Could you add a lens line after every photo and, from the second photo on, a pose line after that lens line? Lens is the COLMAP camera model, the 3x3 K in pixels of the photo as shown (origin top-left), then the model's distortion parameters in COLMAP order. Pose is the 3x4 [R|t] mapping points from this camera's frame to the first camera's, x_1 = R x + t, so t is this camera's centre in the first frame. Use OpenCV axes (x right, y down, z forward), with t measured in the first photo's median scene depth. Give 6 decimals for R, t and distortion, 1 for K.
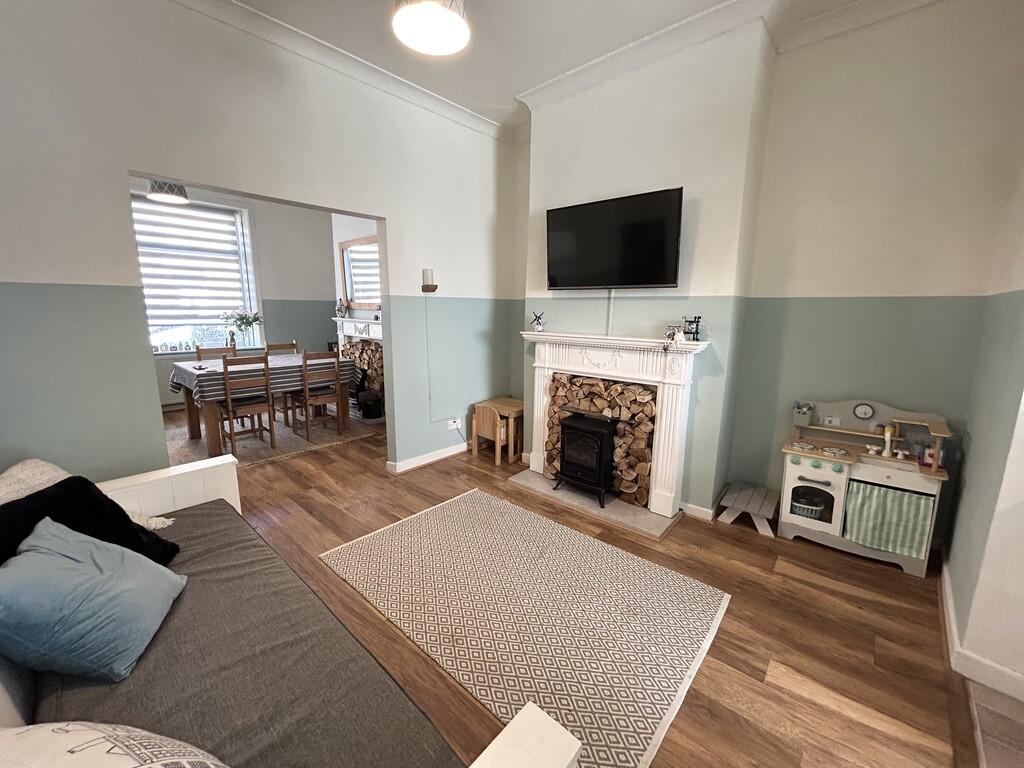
lens RADIAL K [[412.6, 0, 509.5], [0, 412.6, 384.2], [0, 0, 1]] dist [0.000684, 0.000258]
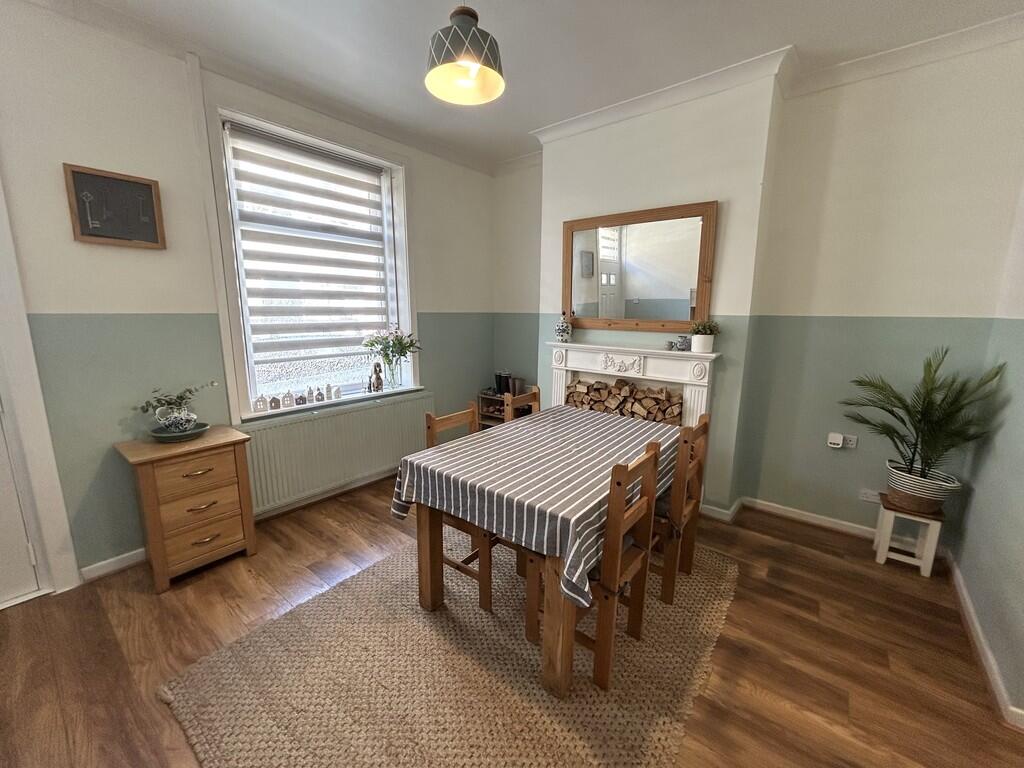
lens RADIAL K [[412.6, 0, 509.5], [0, 412.6, 384.2], [0, 0, 1]] dist [0.000684, 0.000258]
pose [[0.997755, -0.014761, 0.065318, -0.513669], [0.015882, 0.999735, -0.016671, -0.086180], [-0.065054, 0.017671, 0.997725, 0.378885]]
